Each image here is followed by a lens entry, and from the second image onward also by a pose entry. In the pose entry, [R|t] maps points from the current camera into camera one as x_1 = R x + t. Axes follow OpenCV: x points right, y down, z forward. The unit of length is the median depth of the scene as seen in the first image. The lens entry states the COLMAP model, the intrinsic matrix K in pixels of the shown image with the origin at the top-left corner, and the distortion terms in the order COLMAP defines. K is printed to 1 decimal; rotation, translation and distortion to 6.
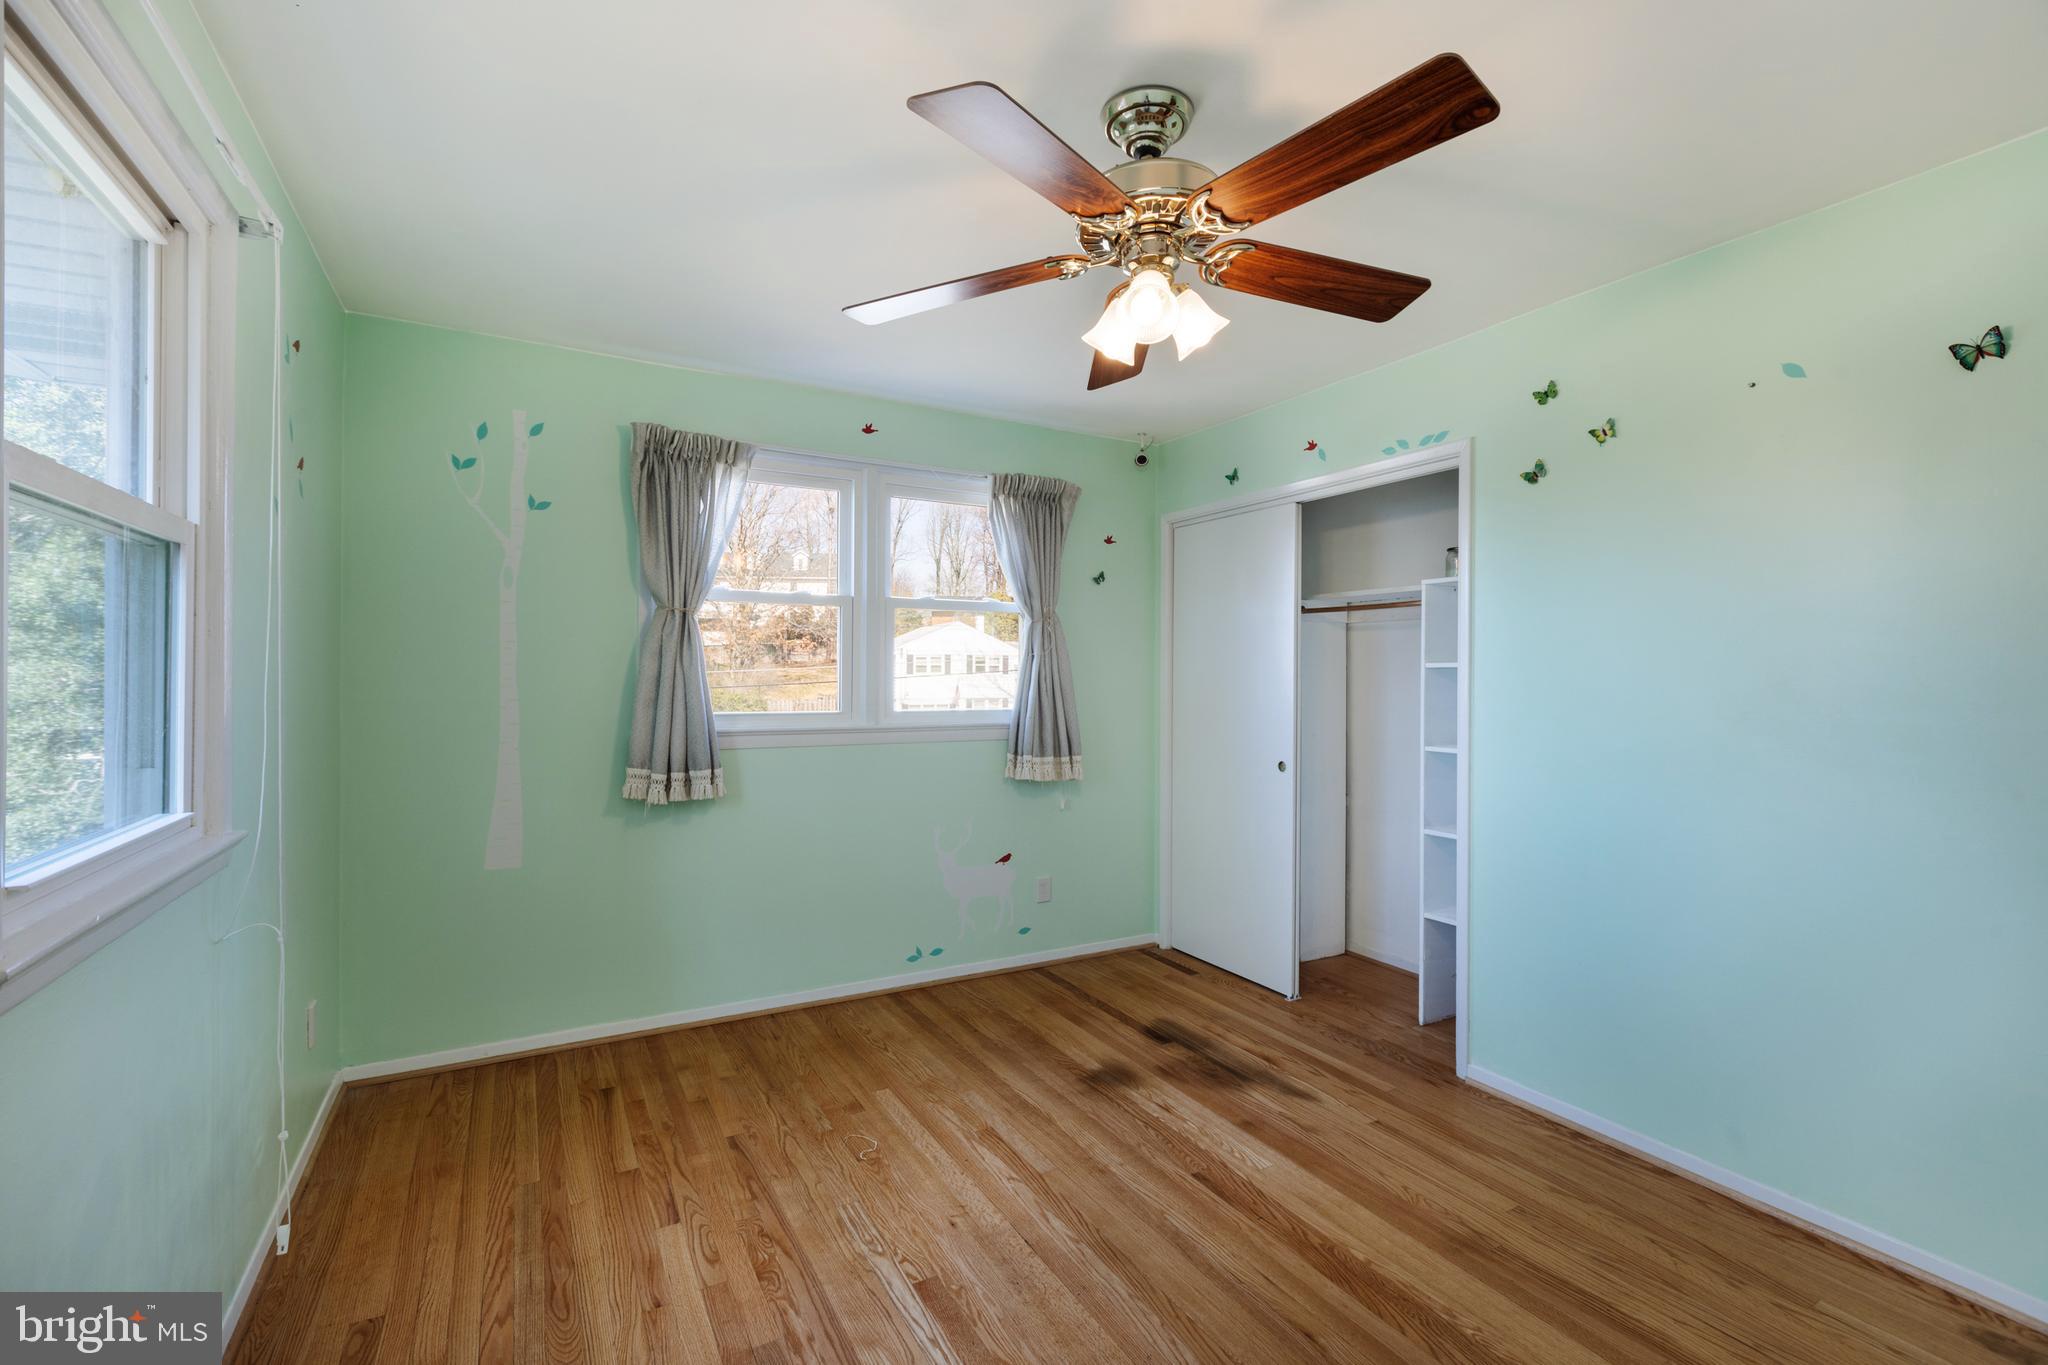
lens RADIAL K [[903.6, 0, 1022.0], [0, 903.6, 679.0], [0, 0, 1]] dist [0.001842, -0.001764]
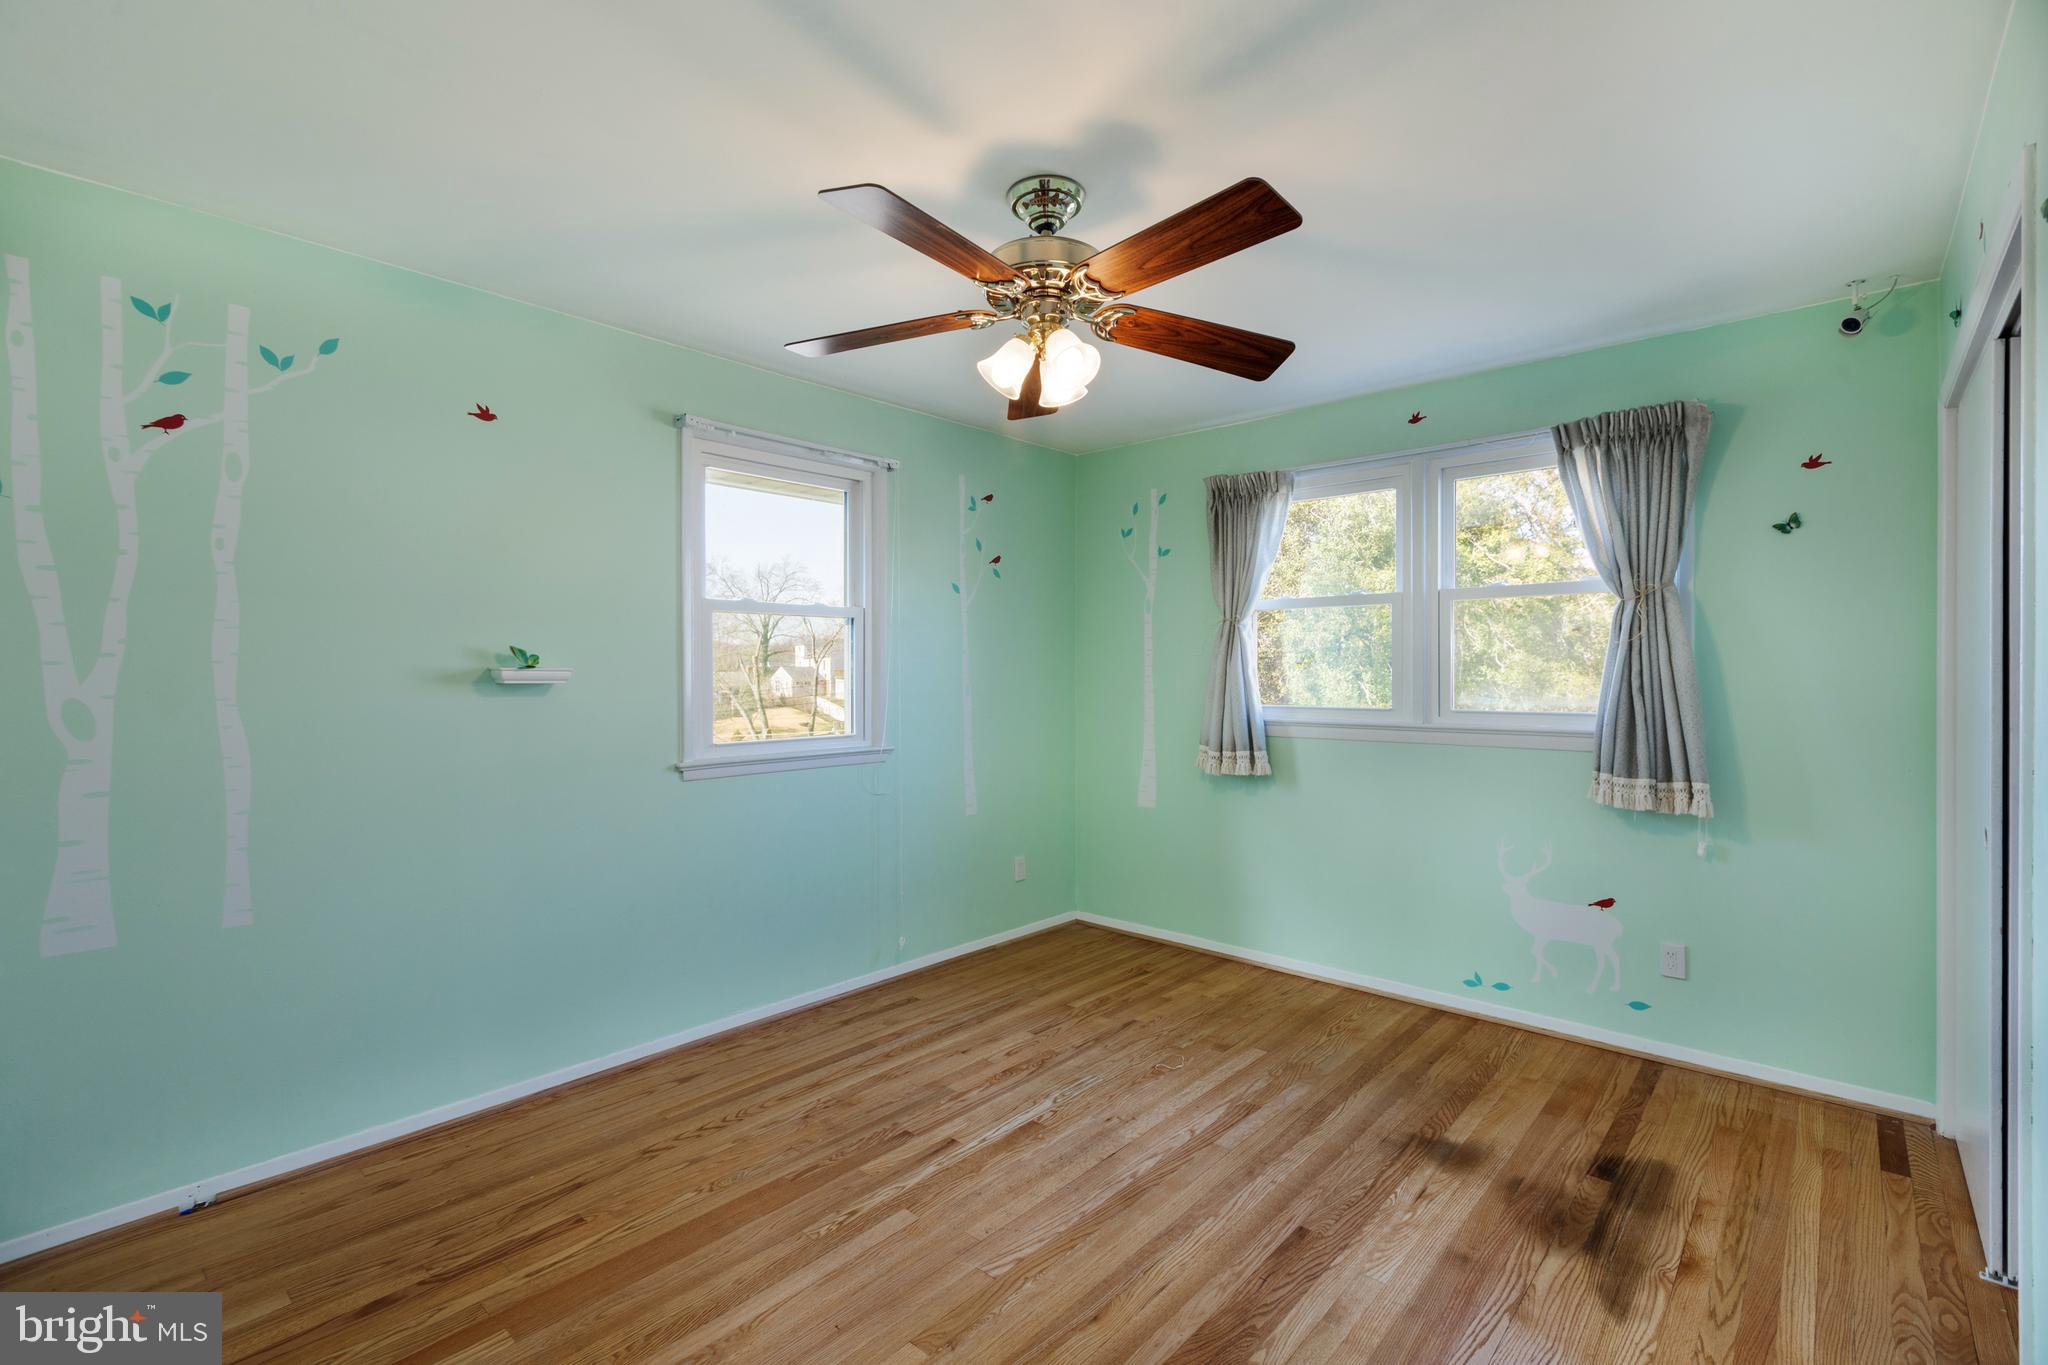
lens RADIAL K [[903.6, 0, 1031.0], [0, 903.6, 674.6], [0, 0, 1]] dist [0.001842, -0.001764]
pose [[0.323796, -0.004483, -0.946116, 0.677965], [-0.002320, 0.999982, -0.005532, 0.005693], [0.946124, 0.003986, 0.323779, 0.325371]]
